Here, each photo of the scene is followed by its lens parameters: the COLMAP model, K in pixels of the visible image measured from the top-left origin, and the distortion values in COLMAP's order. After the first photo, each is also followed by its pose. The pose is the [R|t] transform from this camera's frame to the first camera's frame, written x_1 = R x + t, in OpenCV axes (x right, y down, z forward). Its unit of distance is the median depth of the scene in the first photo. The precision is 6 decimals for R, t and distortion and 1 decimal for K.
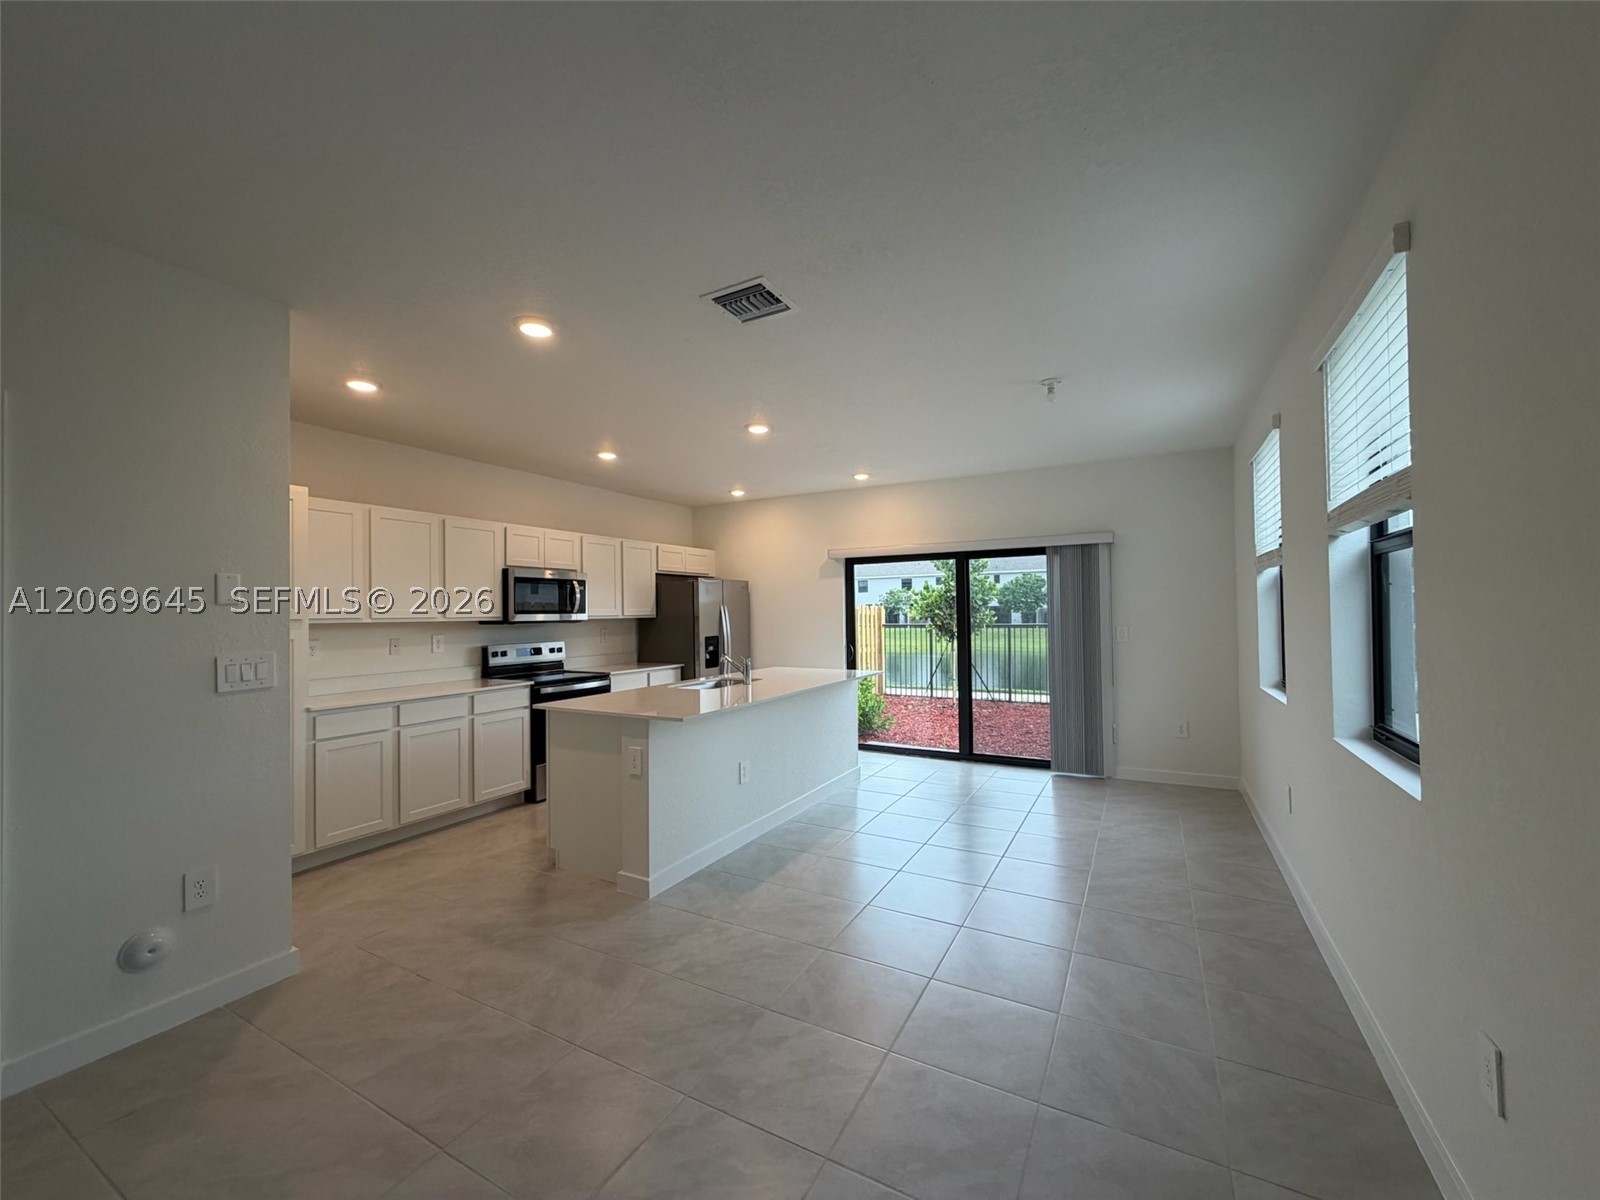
lens RADIAL K [[643.2, 0, 802.0], [0, 643.2, 605.3], [0, 0, 1]] dist [-0.000308, -0.000108]
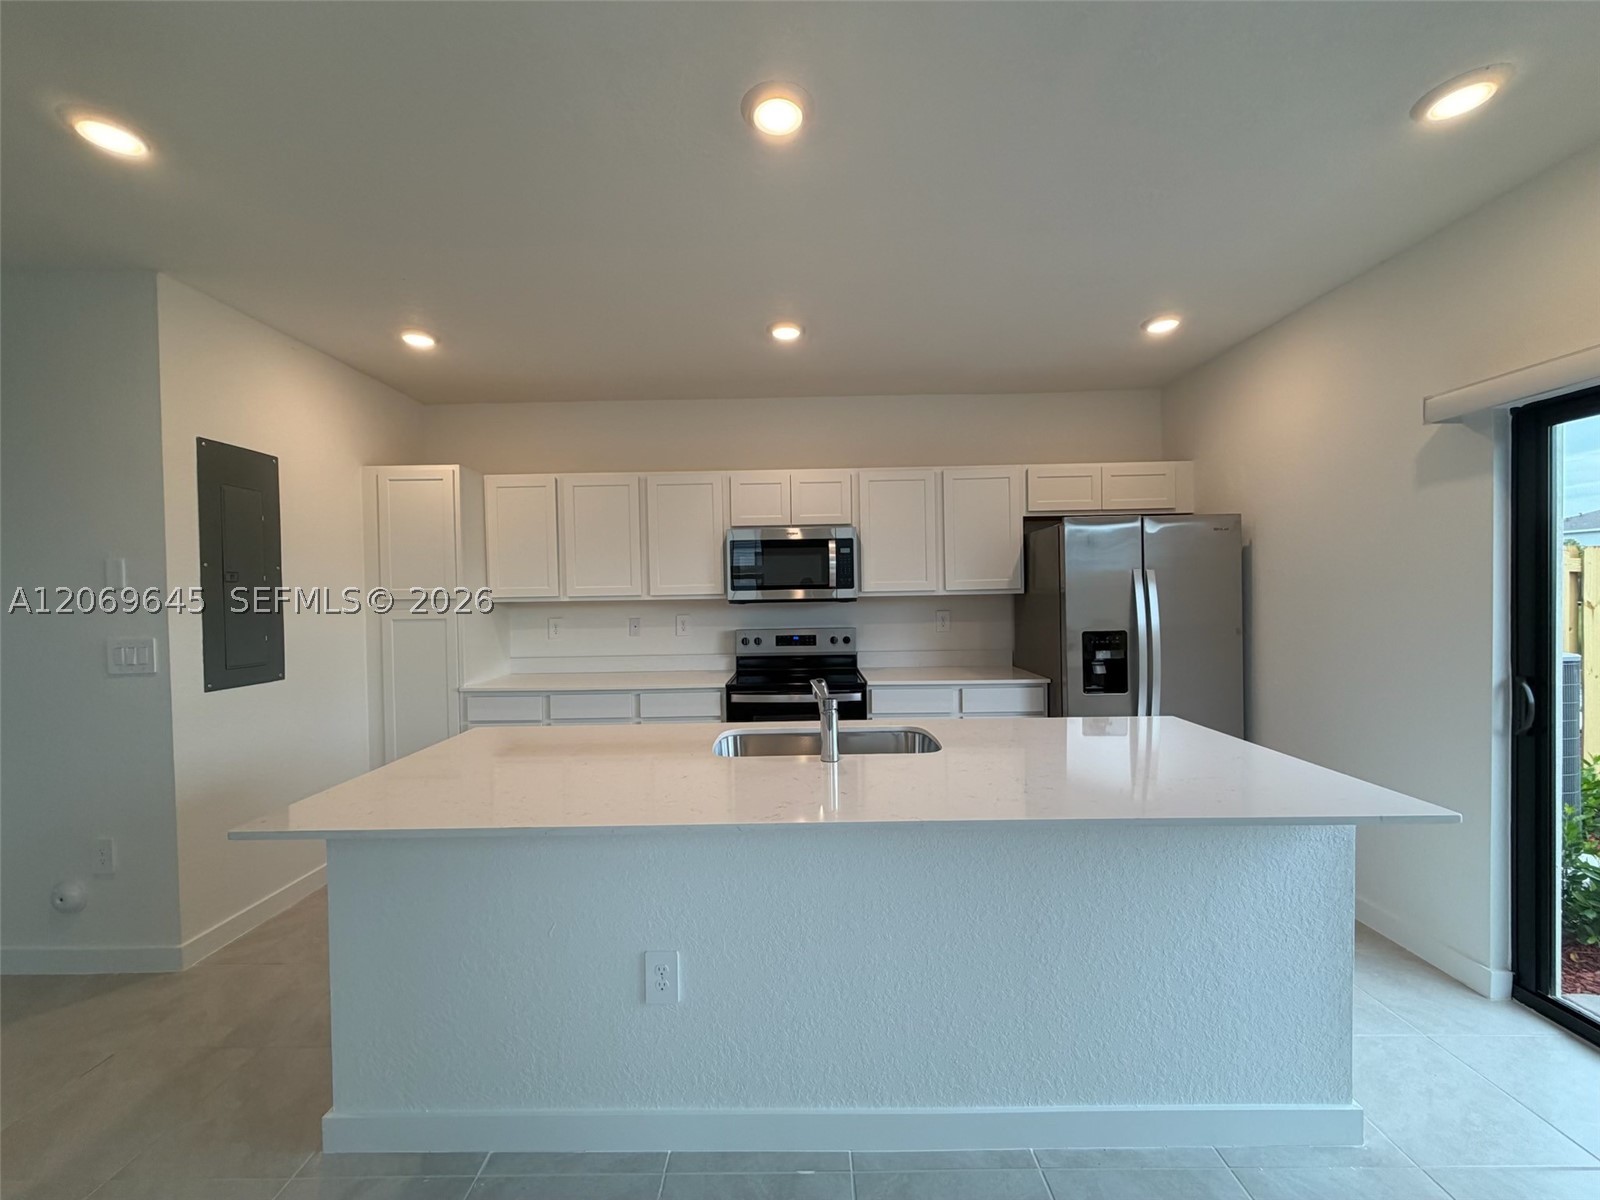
lens RADIAL K [[643.2, 0, 793.2], [0, 643.2, 602.7], [0, 0, 1]] dist [-0.000308, -0.000108]
pose [[0.465325, 0.017035, -0.884976, 0.232796], [0.021976, 0.999284, 0.030791, 0.005705], [0.884867, -0.033776, 0.464618, 0.666793]]
